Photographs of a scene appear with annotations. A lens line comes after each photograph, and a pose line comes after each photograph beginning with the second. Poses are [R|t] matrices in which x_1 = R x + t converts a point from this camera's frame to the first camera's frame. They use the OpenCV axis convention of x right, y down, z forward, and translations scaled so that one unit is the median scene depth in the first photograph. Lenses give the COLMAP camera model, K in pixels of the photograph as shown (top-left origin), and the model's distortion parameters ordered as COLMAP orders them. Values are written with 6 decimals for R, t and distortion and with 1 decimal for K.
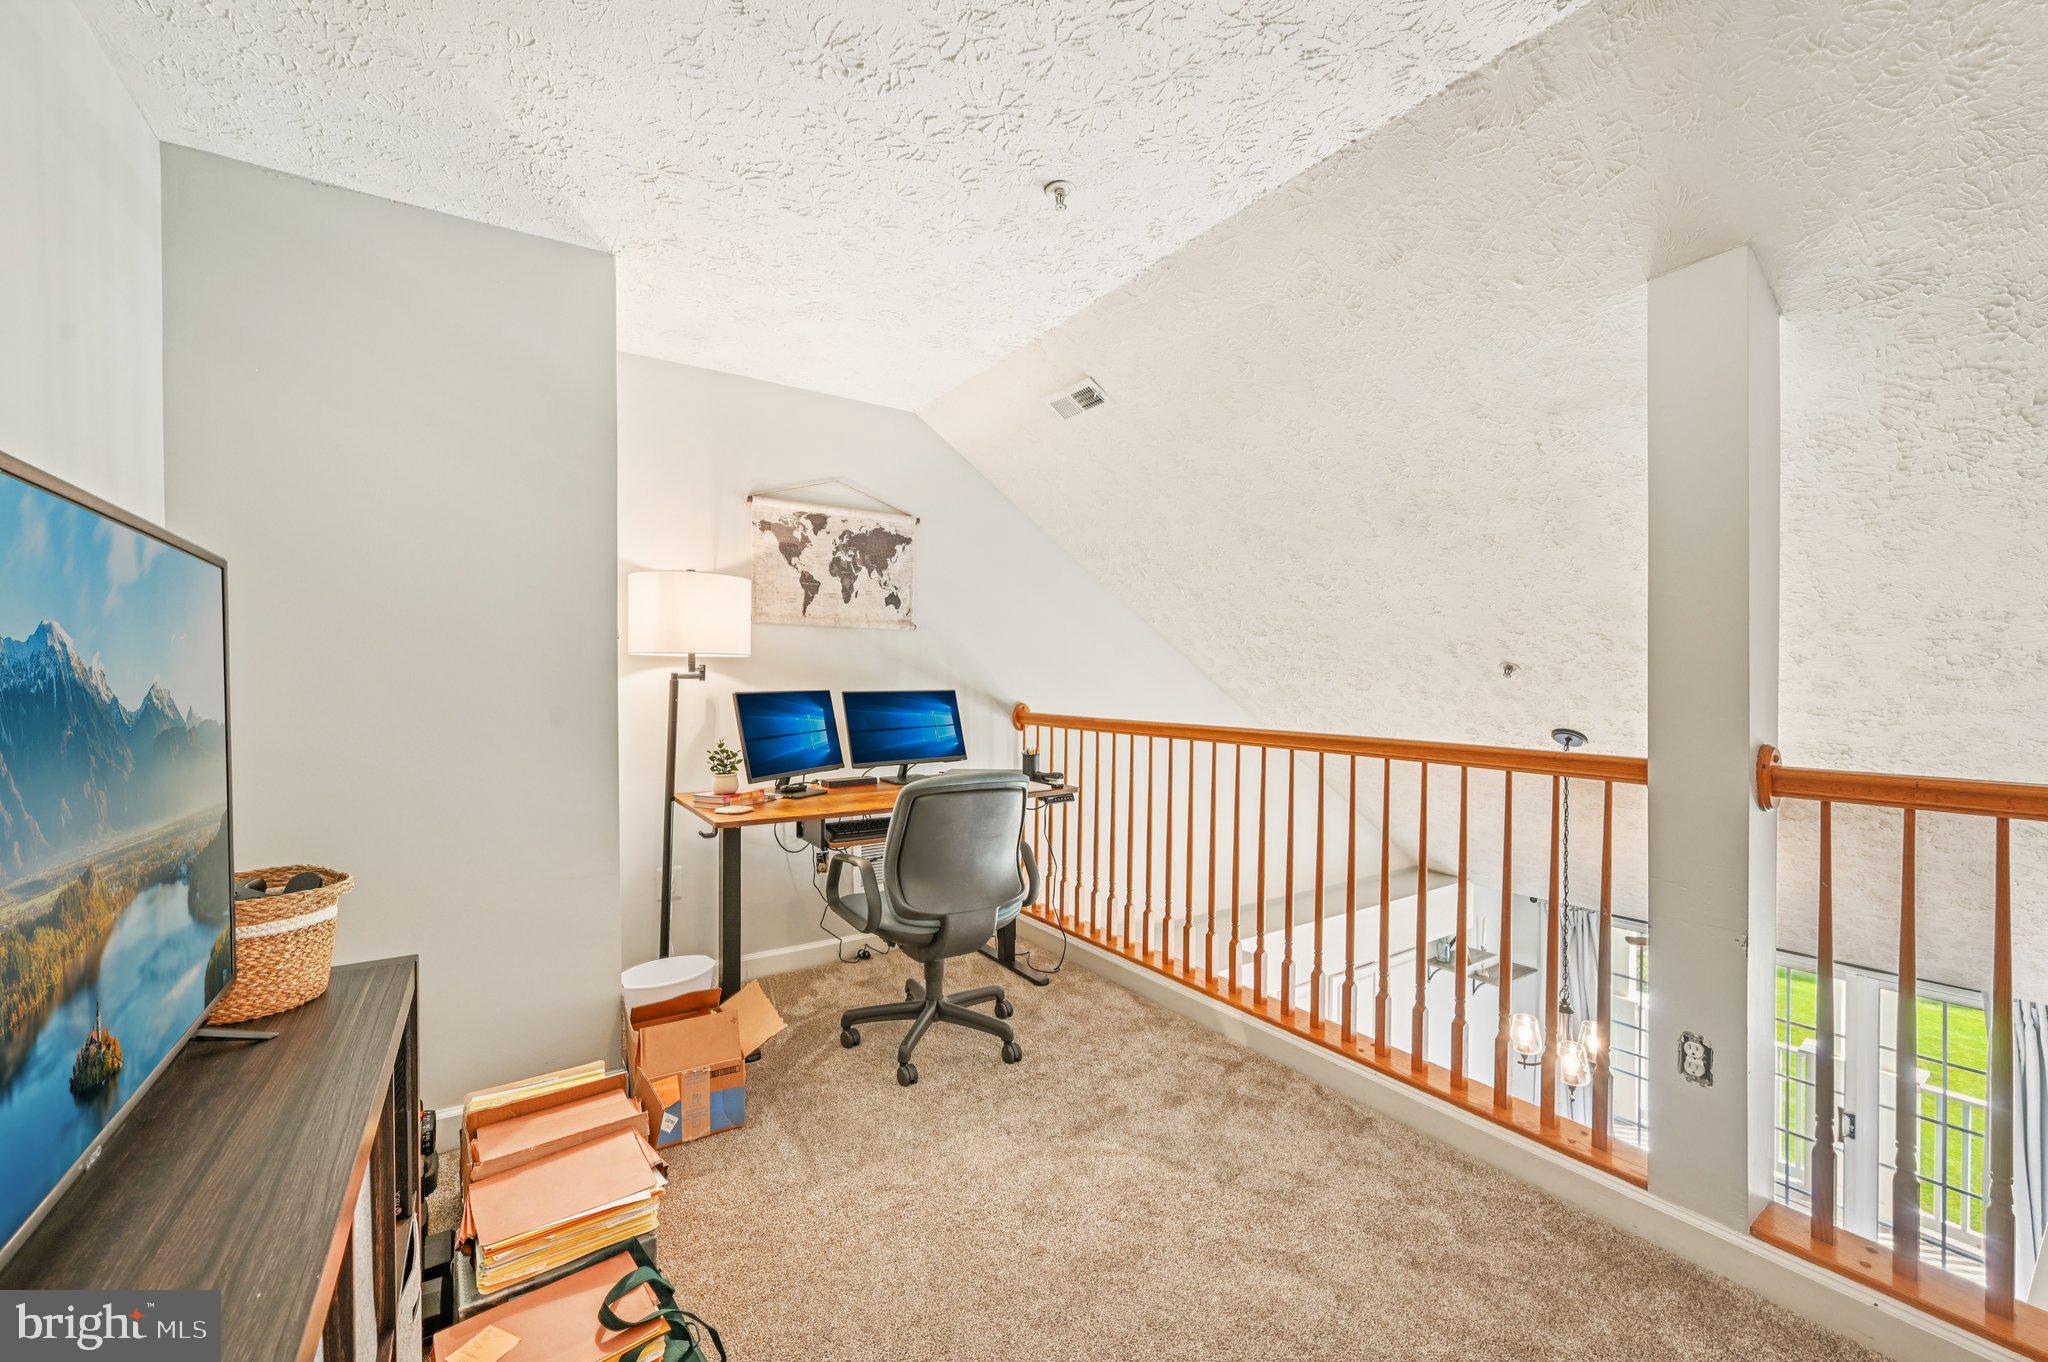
lens RADIAL K [[809.9, 0, 1034.1], [0, 809.9, 689.0], [0, 0, 1]] dist [-0.003146, -0.000019]
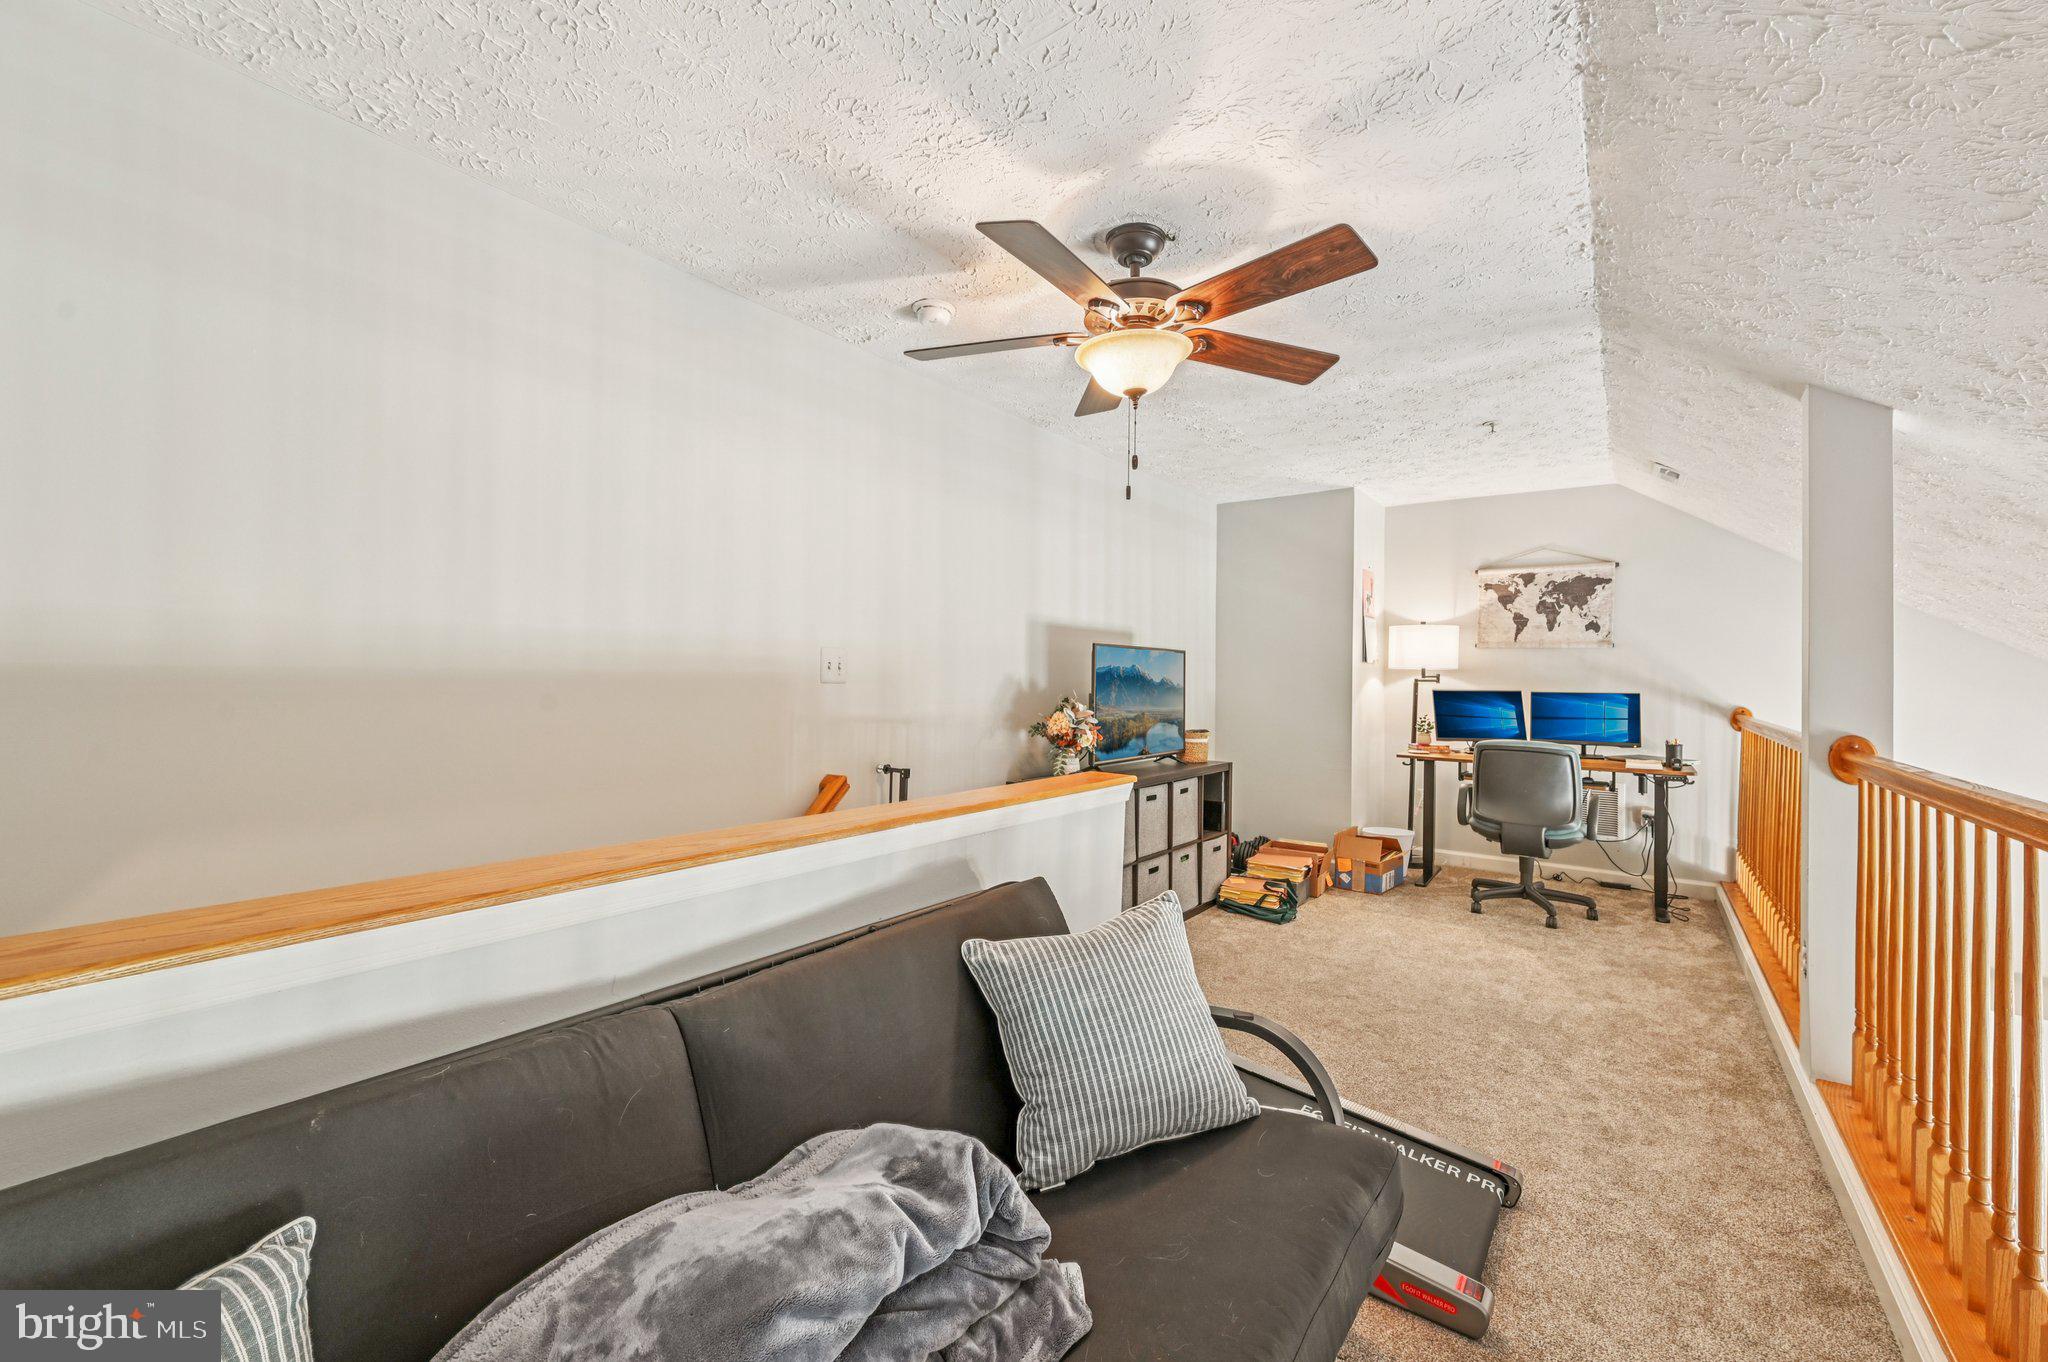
lens RADIAL K [[818.1, 0, 1032.1], [0, 818.1, 675.7], [0, 0, 1]] dist [0.000493, 0.000052]
pose [[0.341744, 0.001842, -0.939791, 0.848698], [-0.023656, 0.999698, -0.006642, 0.004996], [0.939495, 0.024501, 0.341684, -0.376030]]
